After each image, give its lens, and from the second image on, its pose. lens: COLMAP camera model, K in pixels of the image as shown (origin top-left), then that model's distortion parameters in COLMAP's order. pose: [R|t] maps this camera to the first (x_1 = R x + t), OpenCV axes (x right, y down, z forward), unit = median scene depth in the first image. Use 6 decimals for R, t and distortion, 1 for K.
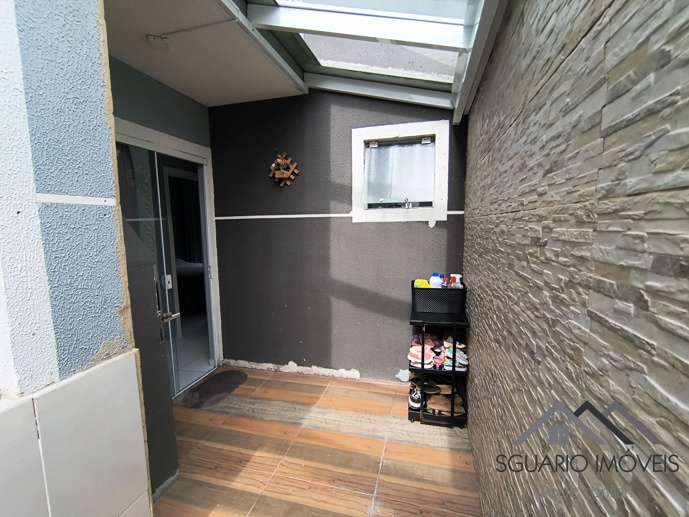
lens RADIAL K [[320.4, 0, 343.7], [0, 320.4, 259.8], [0, 0, 1]] dist [-0.010322, 0.001392]
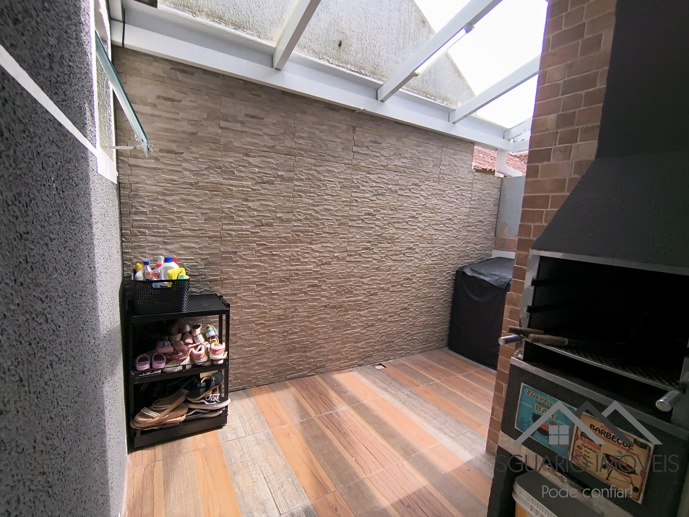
lens RADIAL K [[320.4, 0, 344.4], [0, 320.4, 260.6], [0, 0, 1]] dist [-0.010322, 0.001392]
pose [[-0.718403, -0.121531, 0.684929, -1.298721], [0.030465, 0.978179, 0.205518, -0.232515], [-0.694960, 0.168511, -0.699024, 3.011840]]
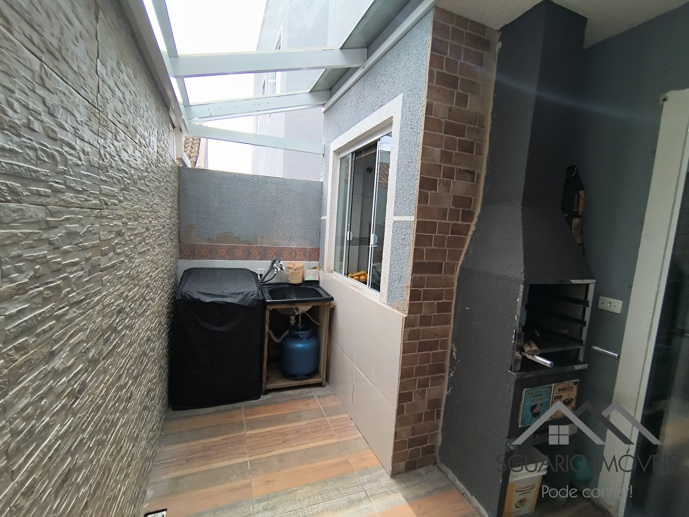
lens RADIAL K [[320.4, 0, 345.5], [0, 320.4, 262.5], [0, 0, 1]] dist [-0.010322, 0.001392]
pose [[-0.809441, 0.034374, -0.586194, 0.522782], [-0.112553, 0.970693, 0.212339, -0.293568], [0.576313, 0.237853, -0.781850, 2.305118]]
